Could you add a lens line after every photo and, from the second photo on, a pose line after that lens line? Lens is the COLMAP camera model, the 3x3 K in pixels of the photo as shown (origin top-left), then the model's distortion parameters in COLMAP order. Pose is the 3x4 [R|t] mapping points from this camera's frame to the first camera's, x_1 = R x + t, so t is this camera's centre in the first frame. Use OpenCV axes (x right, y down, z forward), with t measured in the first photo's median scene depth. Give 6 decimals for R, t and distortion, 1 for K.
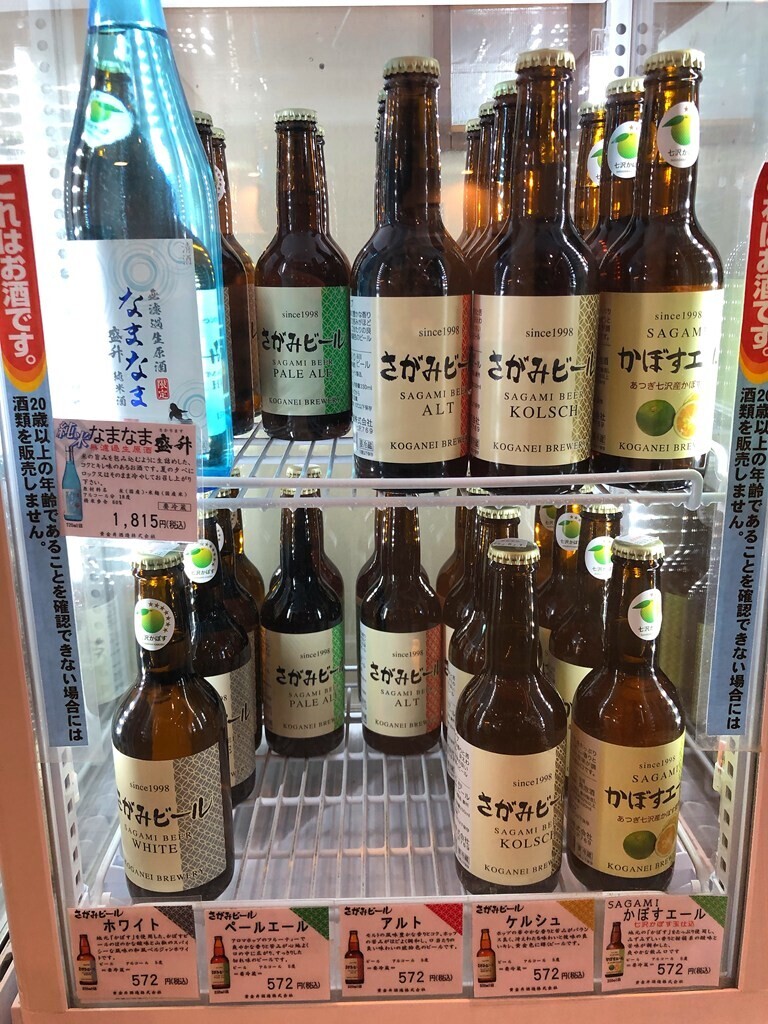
lens RADIAL K [[839.7, 0, 386.3], [0, 839.7, 505.9], [0, 0, 1]] dist [-0.025133, 0.026259]
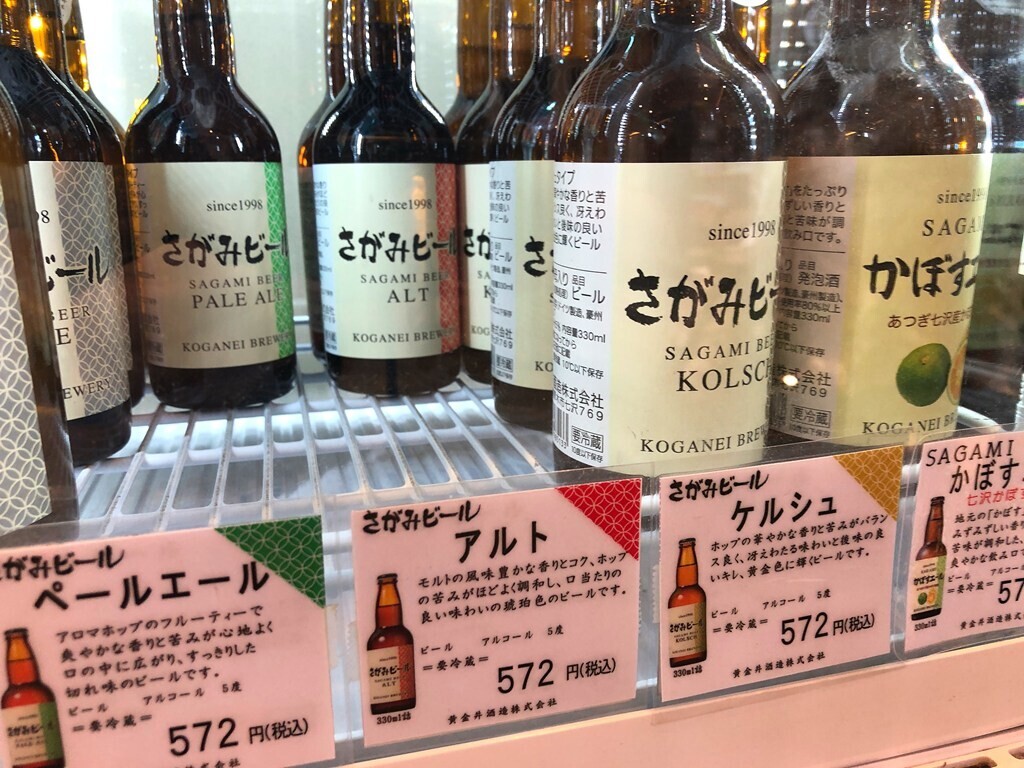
lens RADIAL K [[839.7, 0, 504.4], [0, 839.7, 414.4], [0, 0, 1]] dist [-0.025133, 0.026259]
pose [[0.968664, -0.063328, 0.240165, -0.075811], [0.056711, 0.997799, 0.034369, 0.417926], [-0.241813, -0.019672, 0.970123, 0.593110]]
